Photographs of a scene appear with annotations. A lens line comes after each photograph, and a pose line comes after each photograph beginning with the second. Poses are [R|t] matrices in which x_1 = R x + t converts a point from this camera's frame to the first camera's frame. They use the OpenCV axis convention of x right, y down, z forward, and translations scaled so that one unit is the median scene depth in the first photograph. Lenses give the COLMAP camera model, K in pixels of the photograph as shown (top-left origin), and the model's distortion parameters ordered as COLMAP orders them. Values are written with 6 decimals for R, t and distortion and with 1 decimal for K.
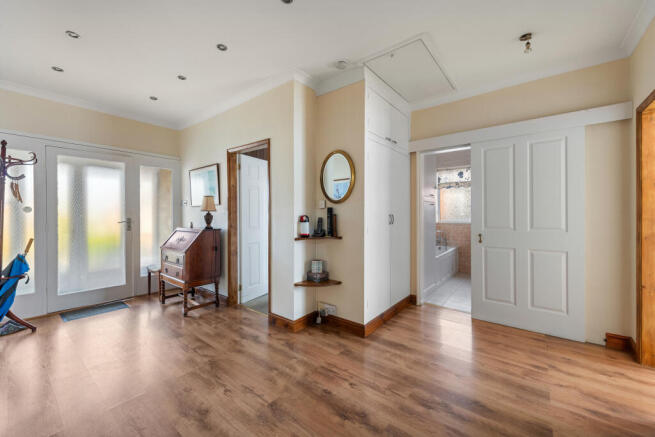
lens RADIAL K [[261.8, 0, 325.8], [0, 261.8, 215.6], [0, 0, 1]] dist [0.000031, -0.000010]
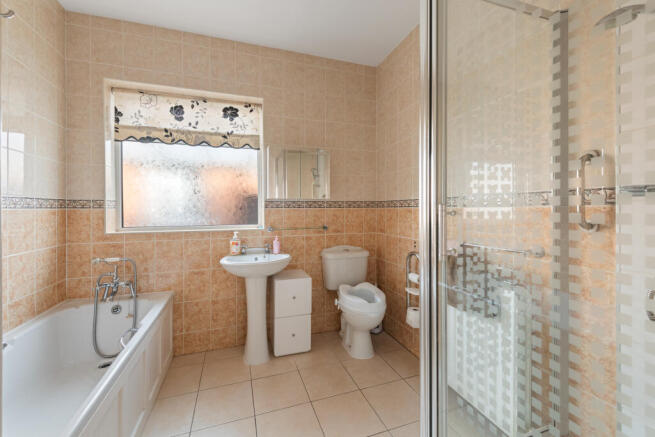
lens RADIAL K [[261.8, 0, 323.5], [0, 261.8, 214.0], [0, 0, 1]] dist [0.000031, -0.000010]
pose [[0.540036, -0.000487, 0.841641, 0.222931], [-0.000297, 1.000000, 0.000769, -0.000049], [-0.841642, -0.000665, 0.540036, 0.445459]]
